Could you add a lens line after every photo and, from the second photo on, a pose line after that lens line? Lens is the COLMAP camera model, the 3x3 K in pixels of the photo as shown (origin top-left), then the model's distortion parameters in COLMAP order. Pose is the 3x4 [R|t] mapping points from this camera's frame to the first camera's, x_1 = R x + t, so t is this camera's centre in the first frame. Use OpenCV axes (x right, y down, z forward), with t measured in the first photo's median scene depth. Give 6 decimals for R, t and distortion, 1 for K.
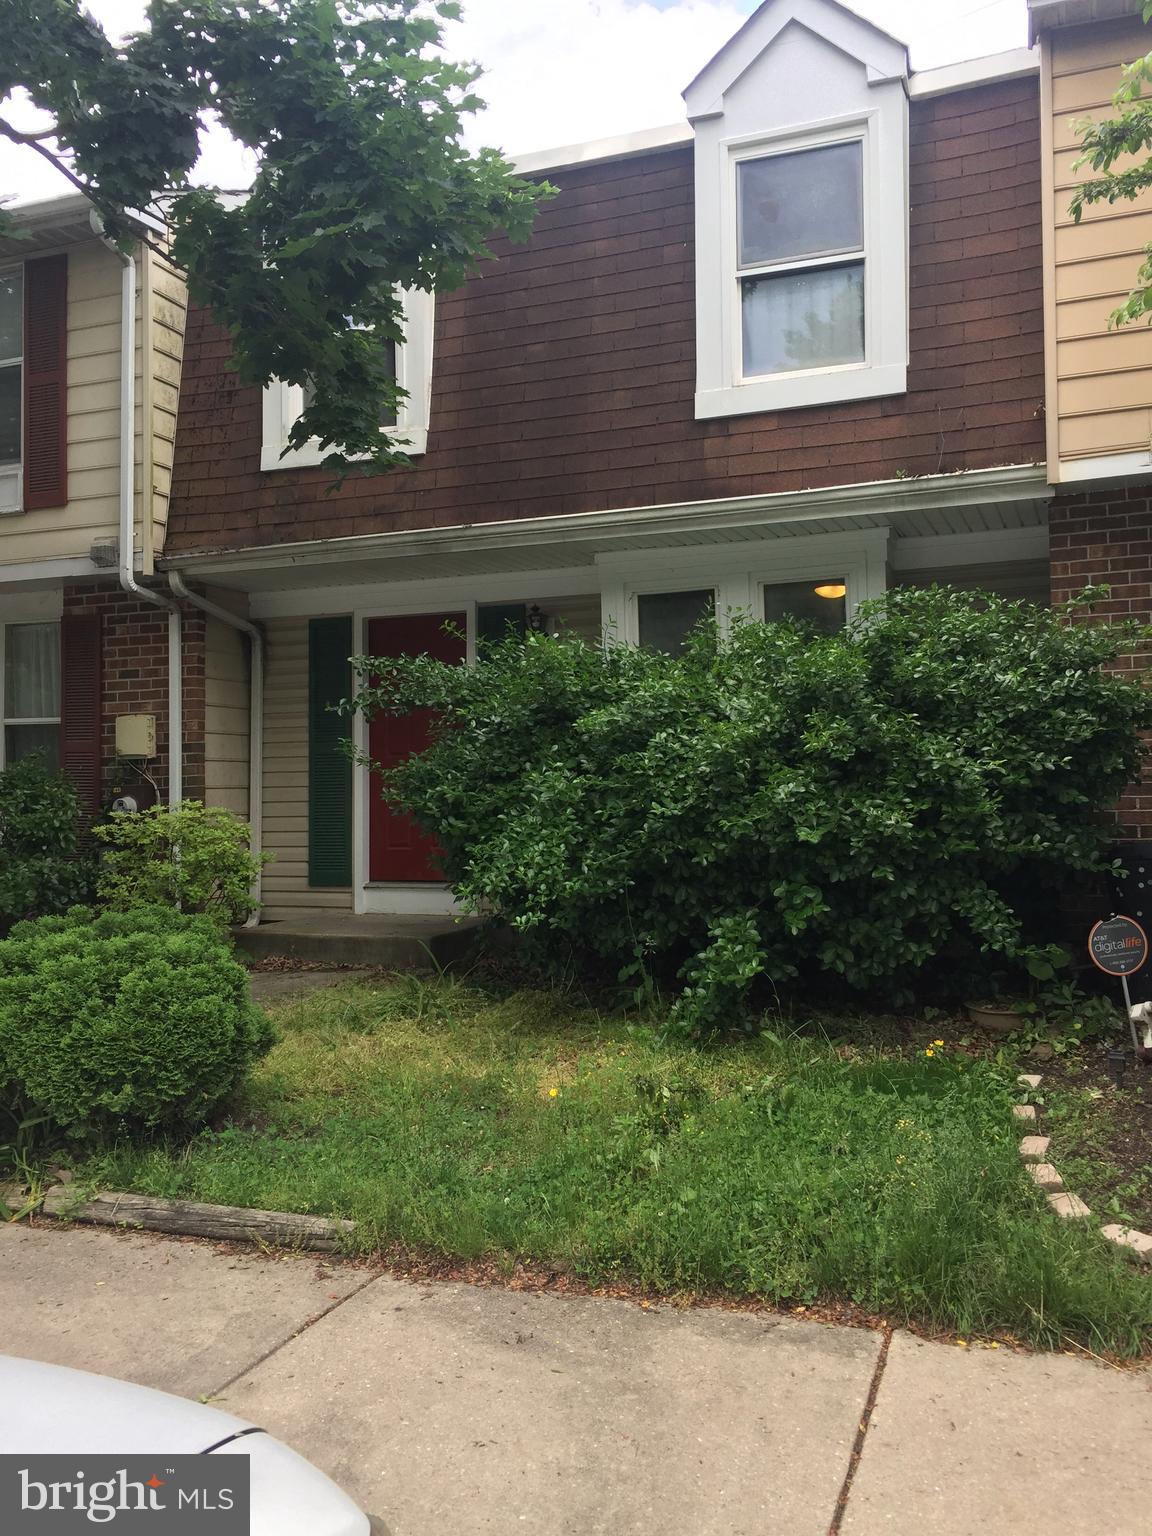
lens RADIAL K [[1290.1, 0, 576.0], [0, 1290.1, 768.0], [0, 0, 1]] dist [0.010937, 0.006813]
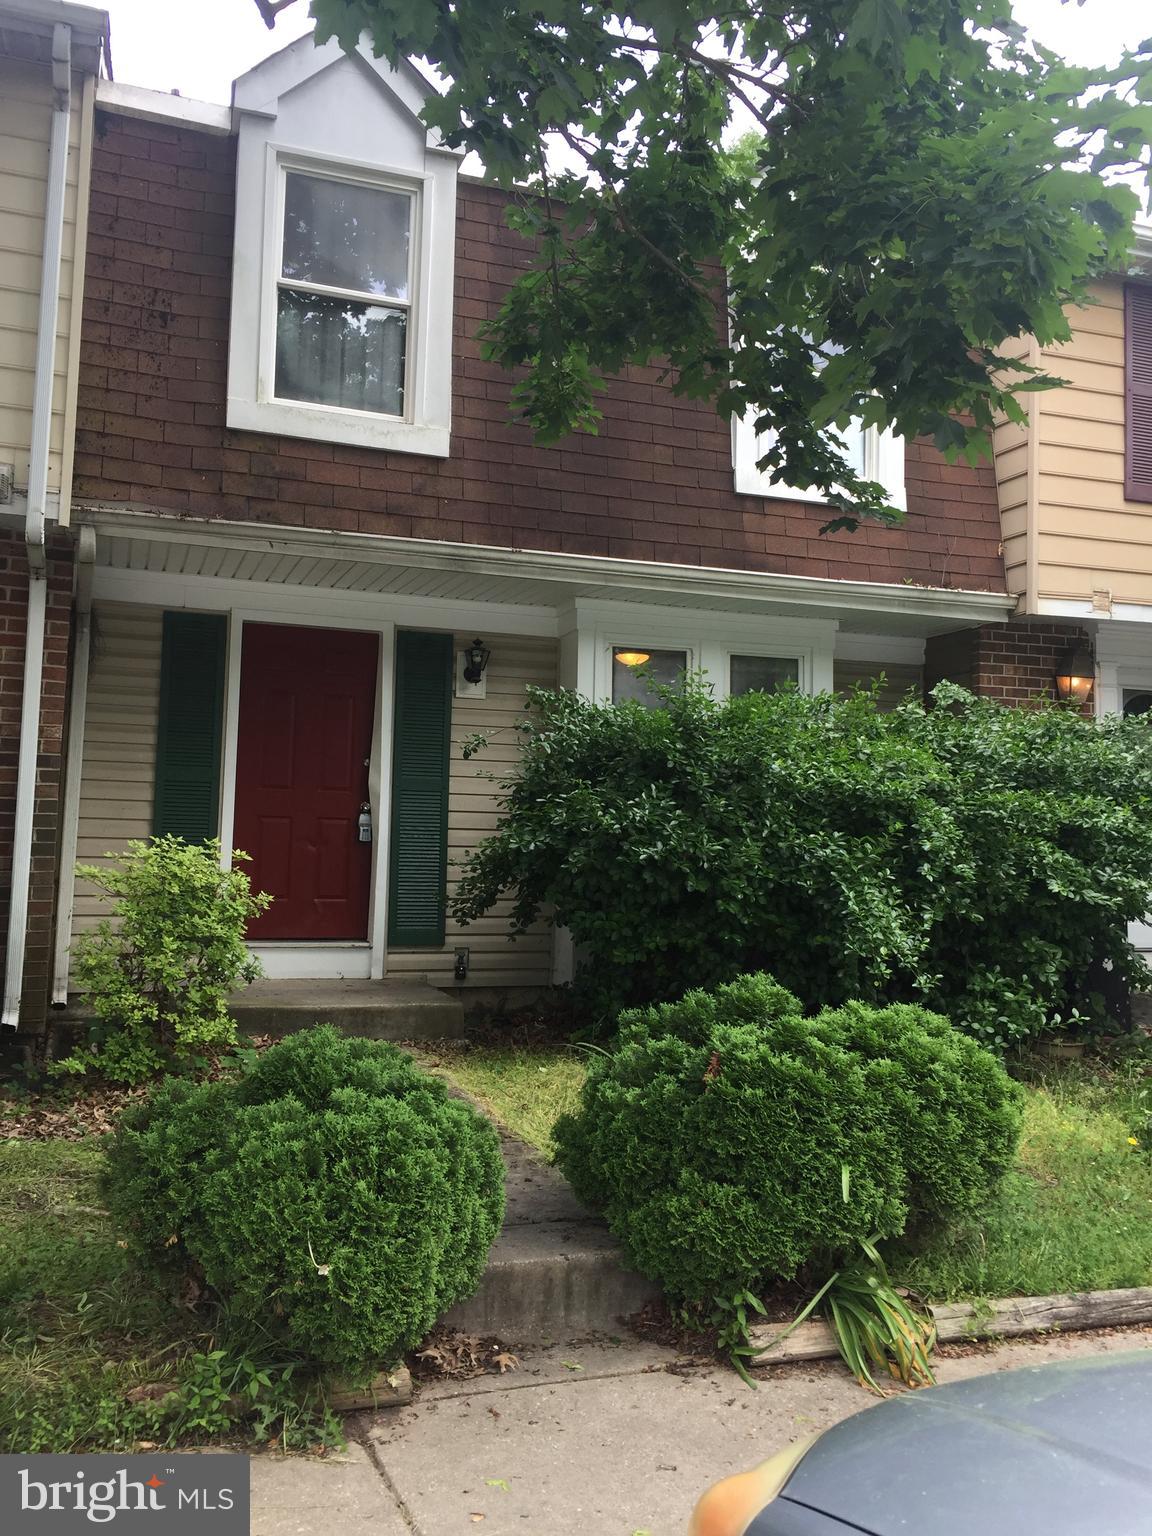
lens RADIAL K [[1320.4, 0, 579.0], [0, 1320.4, 748.6], [0, 0, 1]] dist [0.084023, -0.103826]
pose [[0.767937, 0.083941, 0.635002, -0.595688], [-0.052521, 0.996289, -0.068184, 0.014176], [-0.638369, 0.019010, 0.769496, 0.233143]]
